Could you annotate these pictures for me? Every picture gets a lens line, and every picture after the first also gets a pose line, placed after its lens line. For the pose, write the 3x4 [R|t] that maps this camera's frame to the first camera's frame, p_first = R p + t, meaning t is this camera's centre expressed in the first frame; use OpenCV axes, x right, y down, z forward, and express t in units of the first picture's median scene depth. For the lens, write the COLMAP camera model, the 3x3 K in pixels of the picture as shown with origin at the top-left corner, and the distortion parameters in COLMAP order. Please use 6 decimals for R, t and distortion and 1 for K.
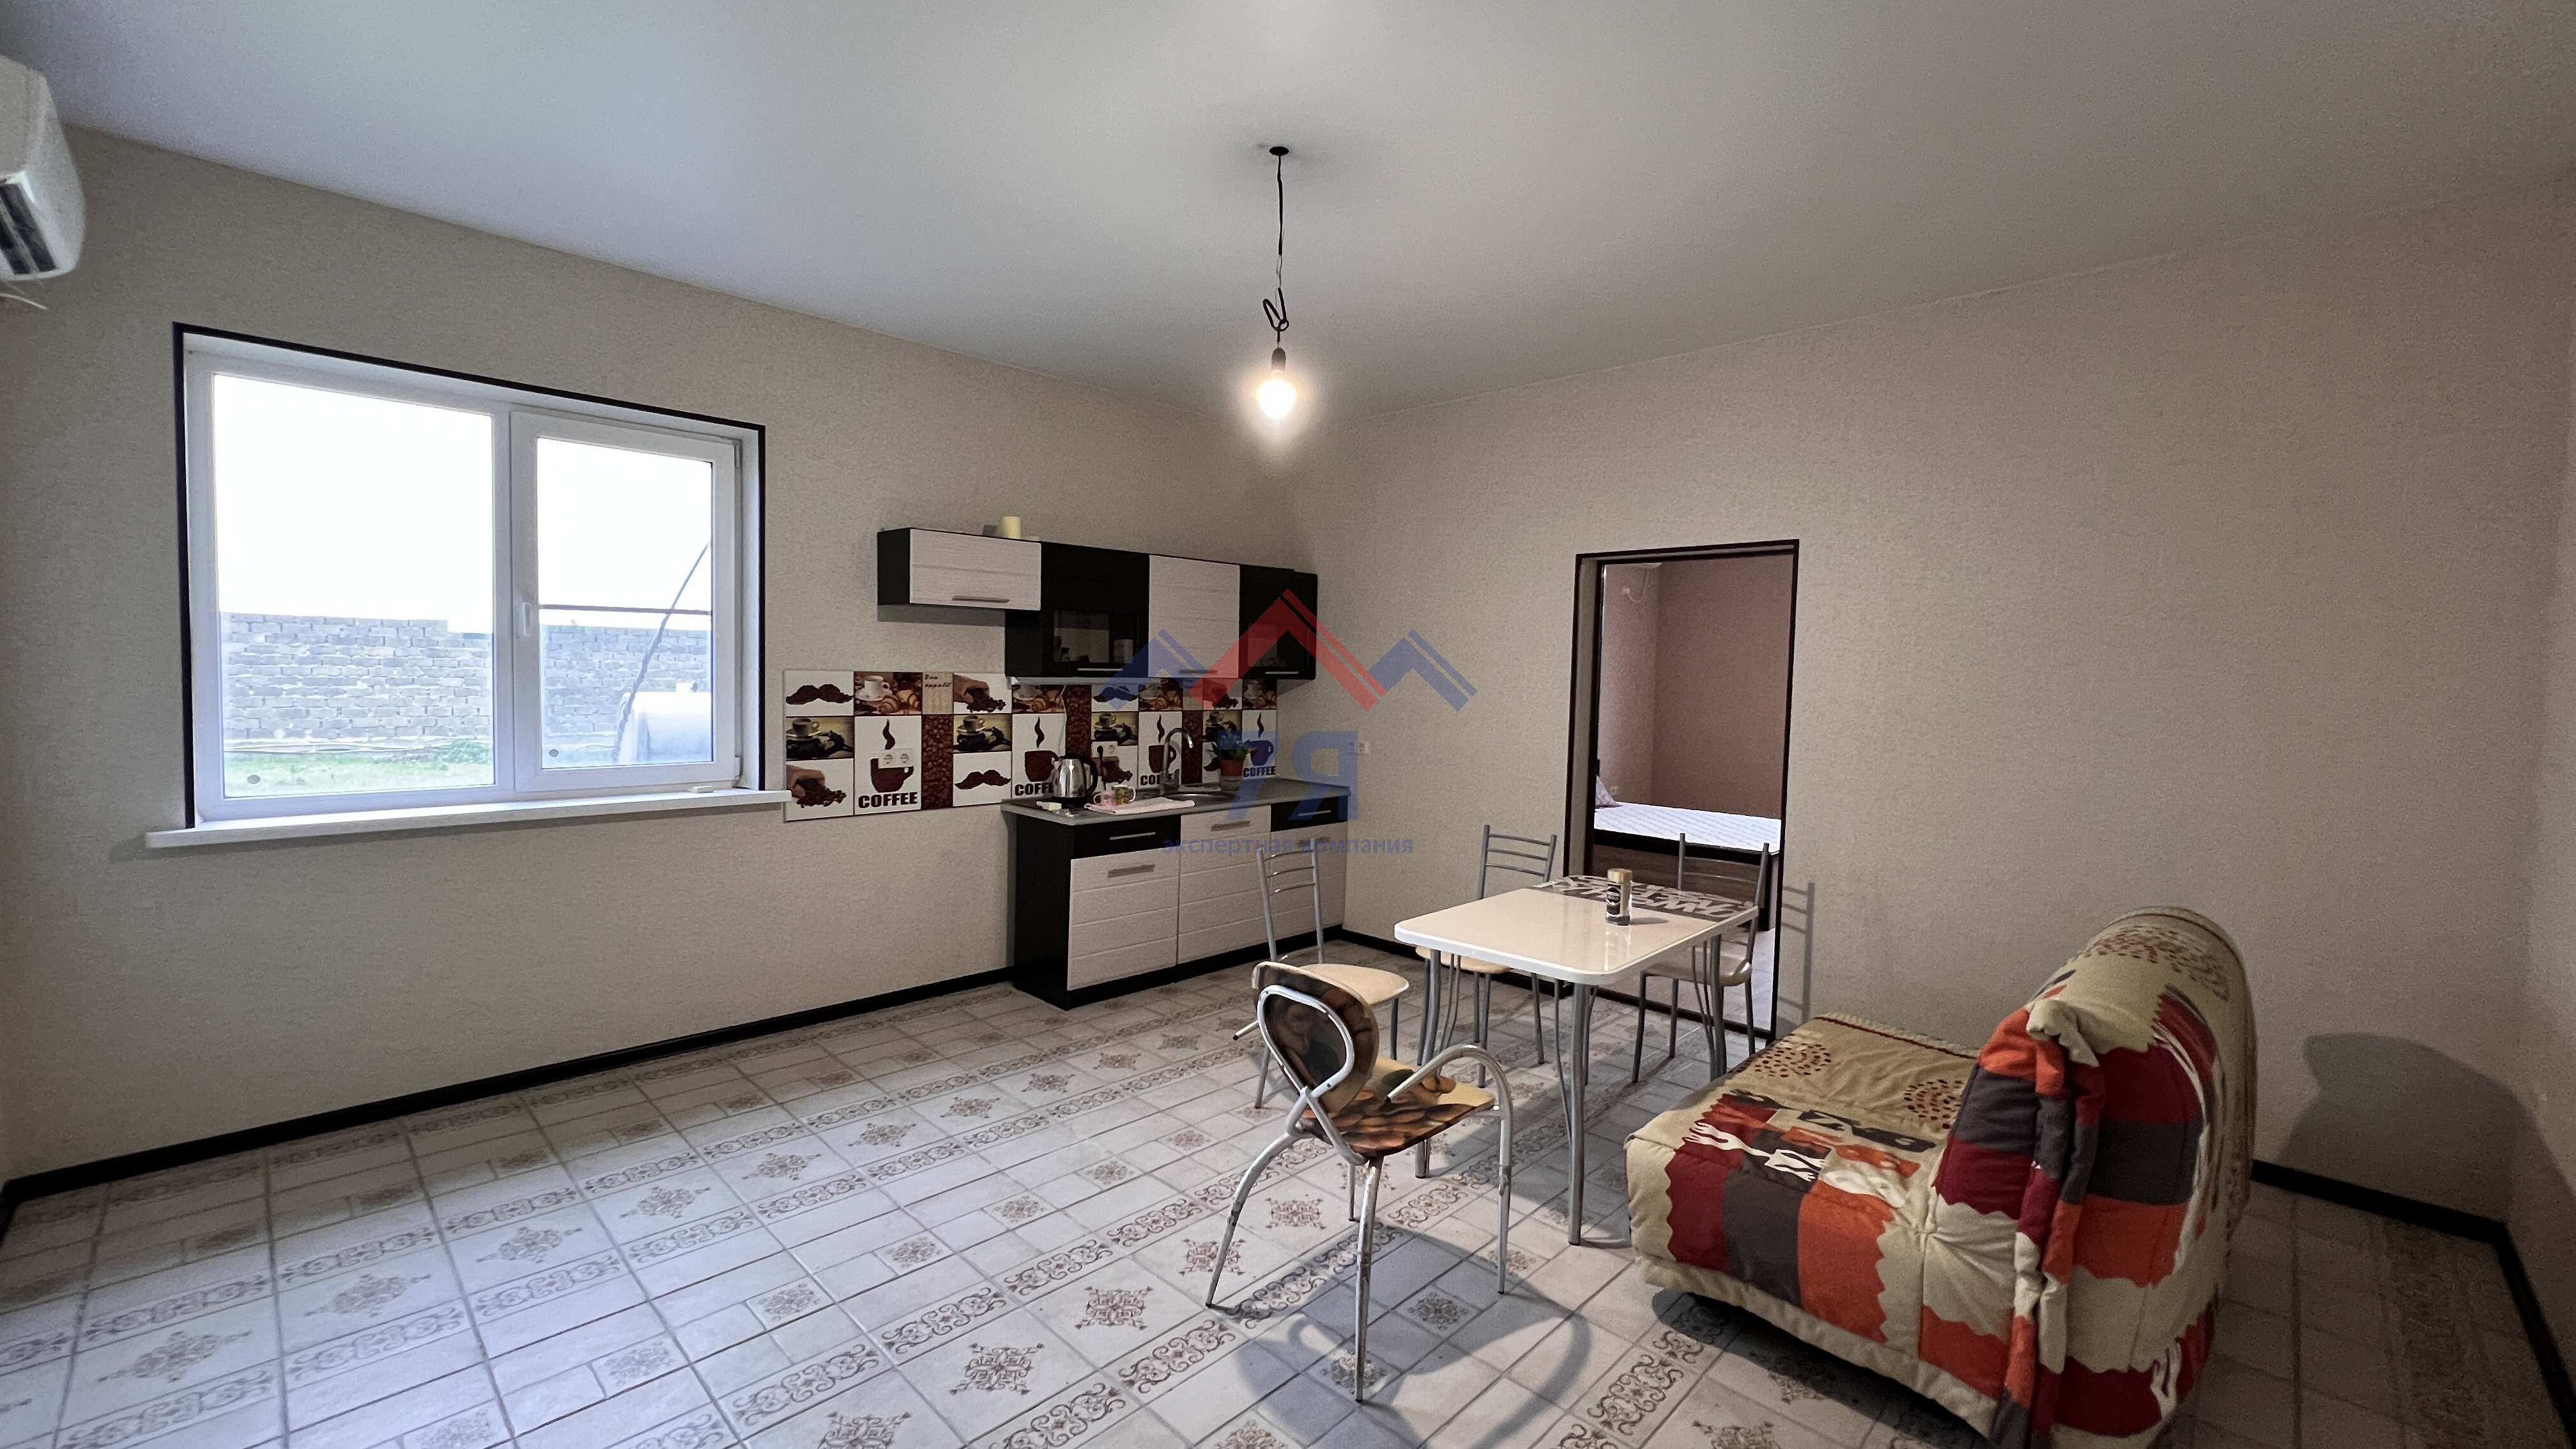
lens RADIAL K [[1030.7, 0, 1283.5], [0, 1030.7, 720.9], [0, 0, 1]] dist [-0.001223, -0.000221]
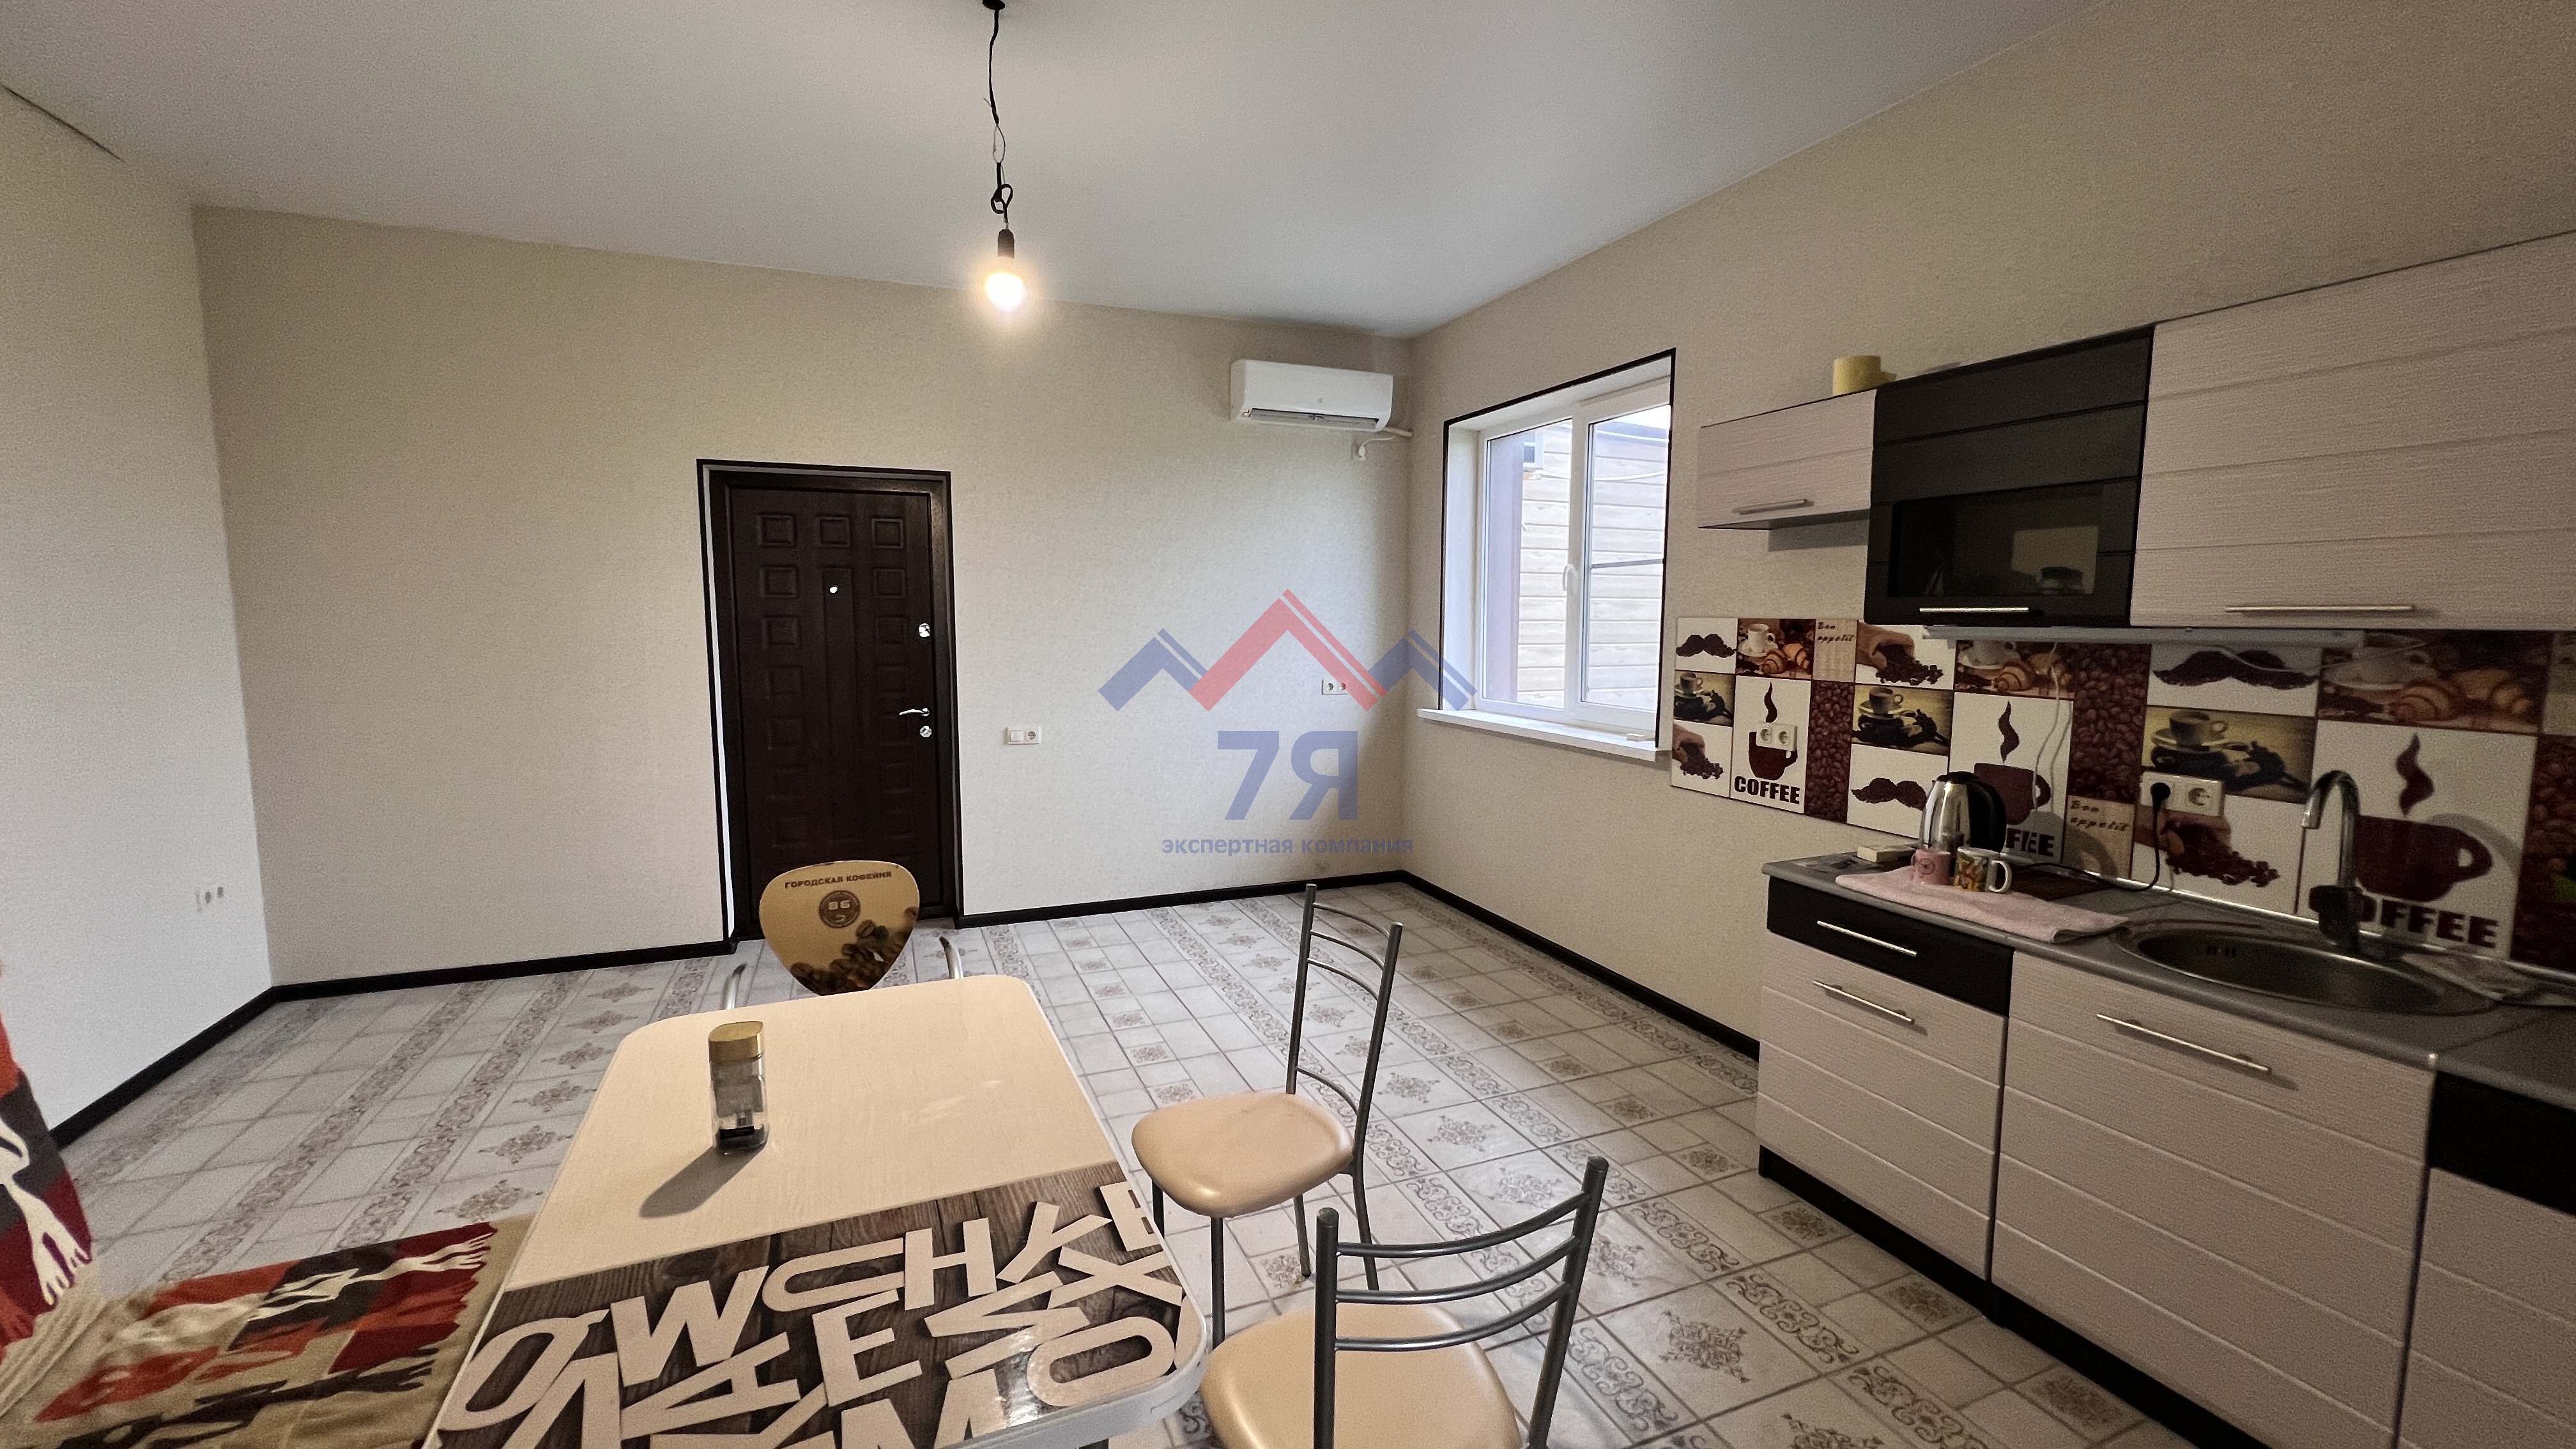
lens RADIAL K [[1030.7, 0, 1283.1], [0, 1030.7, 719.3], [0, 0, 1]] dist [-0.001223, -0.000221]
pose [[-0.398360, 0.074245, -0.914219, 0.433594], [-0.054703, 0.993021, 0.104481, -0.032906], [0.915597, 0.091632, -0.391518, 0.949400]]
